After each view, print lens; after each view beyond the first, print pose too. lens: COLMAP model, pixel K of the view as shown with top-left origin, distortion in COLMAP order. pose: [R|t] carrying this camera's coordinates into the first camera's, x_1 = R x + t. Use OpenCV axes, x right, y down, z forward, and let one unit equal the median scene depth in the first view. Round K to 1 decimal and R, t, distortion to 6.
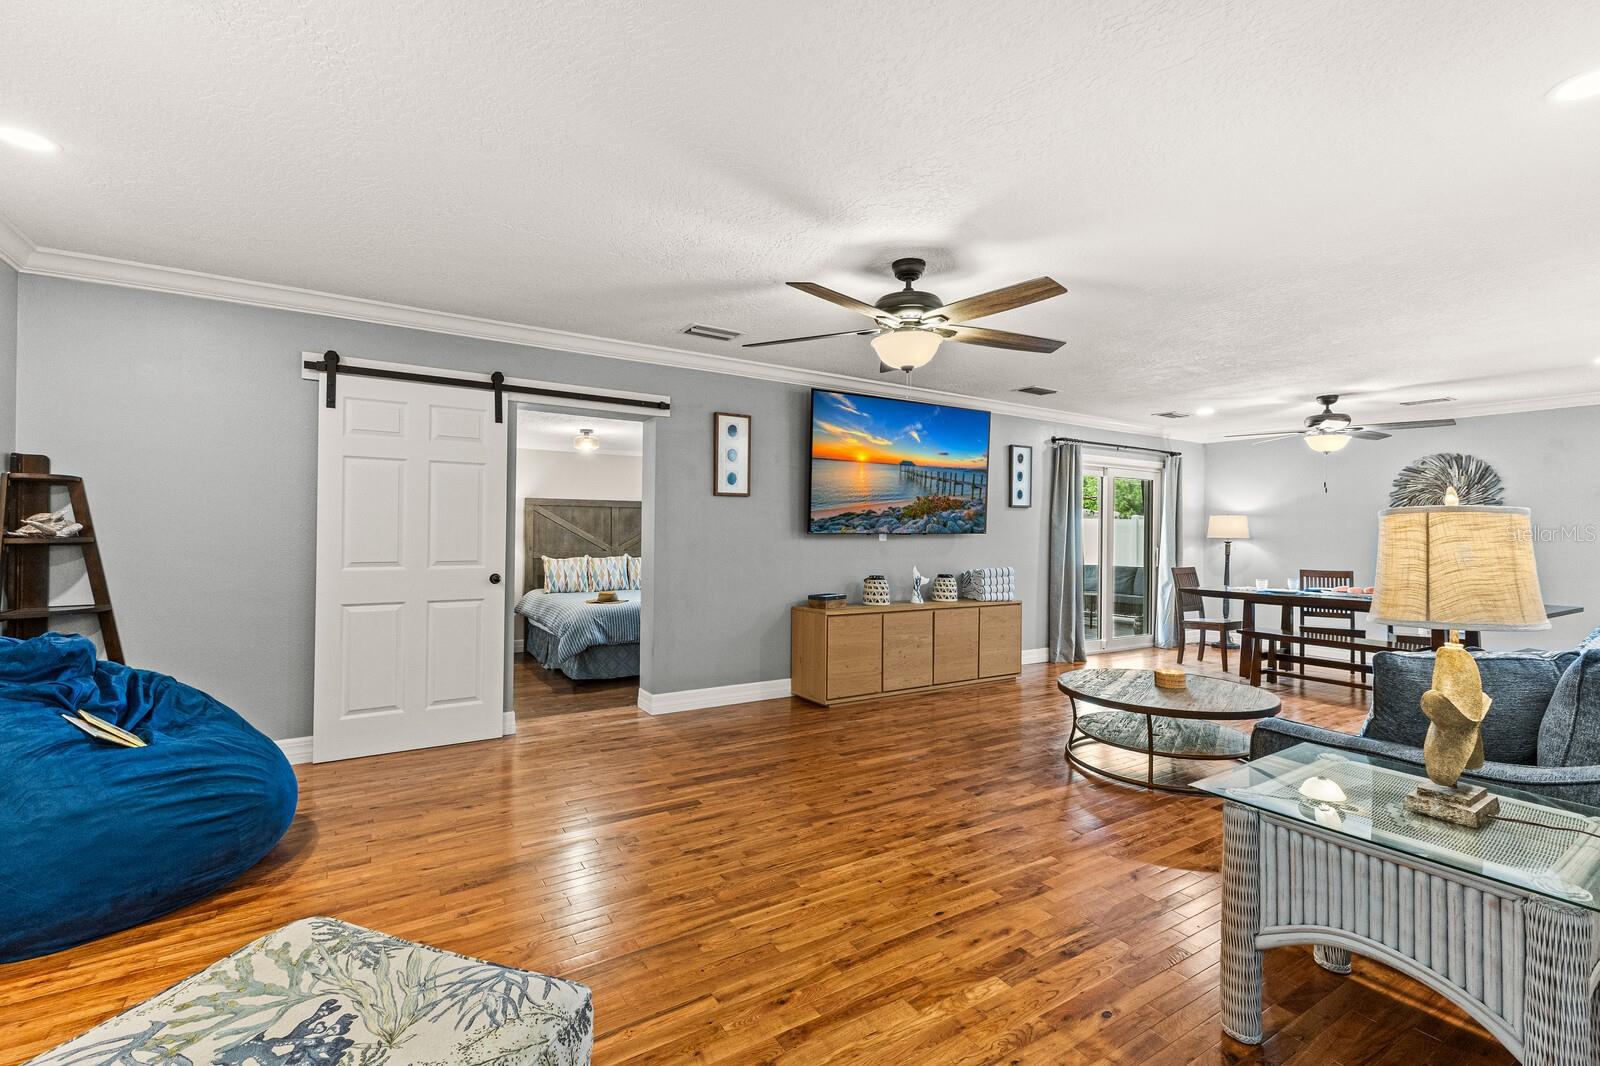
lens RADIAL K [[700.1, 0, 801.0], [0, 700.1, 528.5], [0, 0, 1]] dist [0.013113, -0.000564]
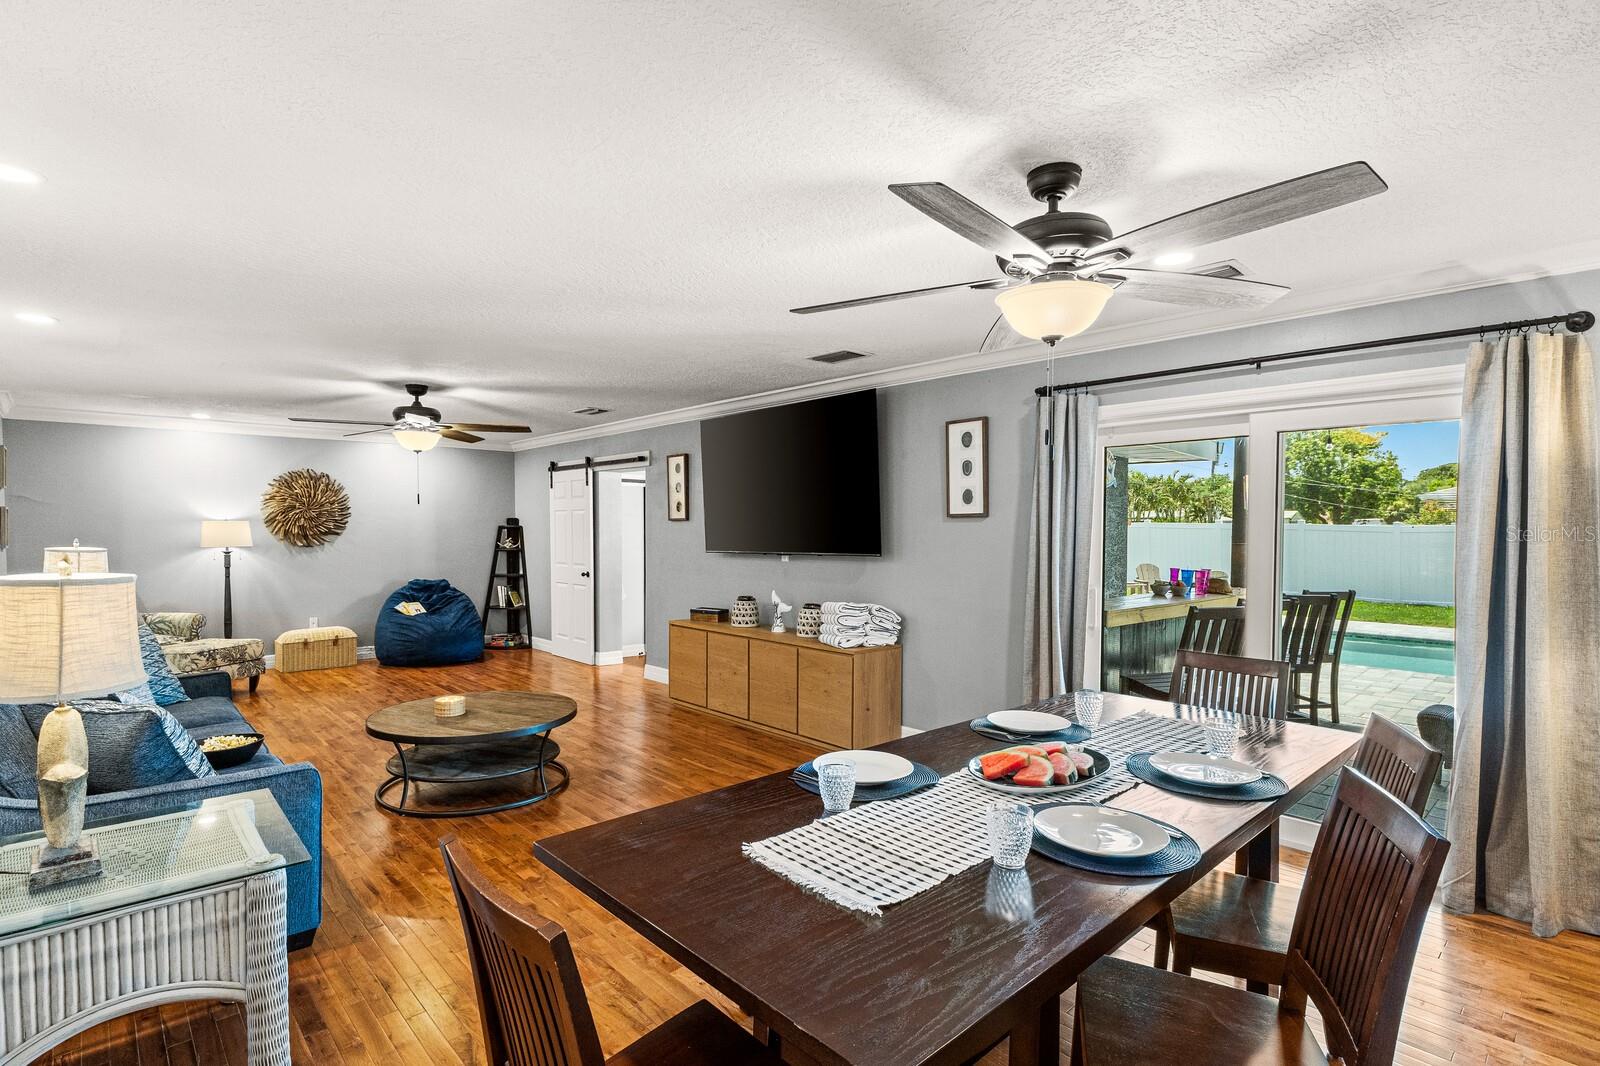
lens RADIAL K [[781.9, 0, 790.3], [0, 781.9, 541.1], [0, 0, 1]] dist [-0.001359, 0.000080]
pose [[0.169163, 0.004506, -0.985578, 1.275221], [0.005489, 0.999970, 0.005514, -0.017829], [0.985573, -0.006342, 0.169133, 0.960424]]
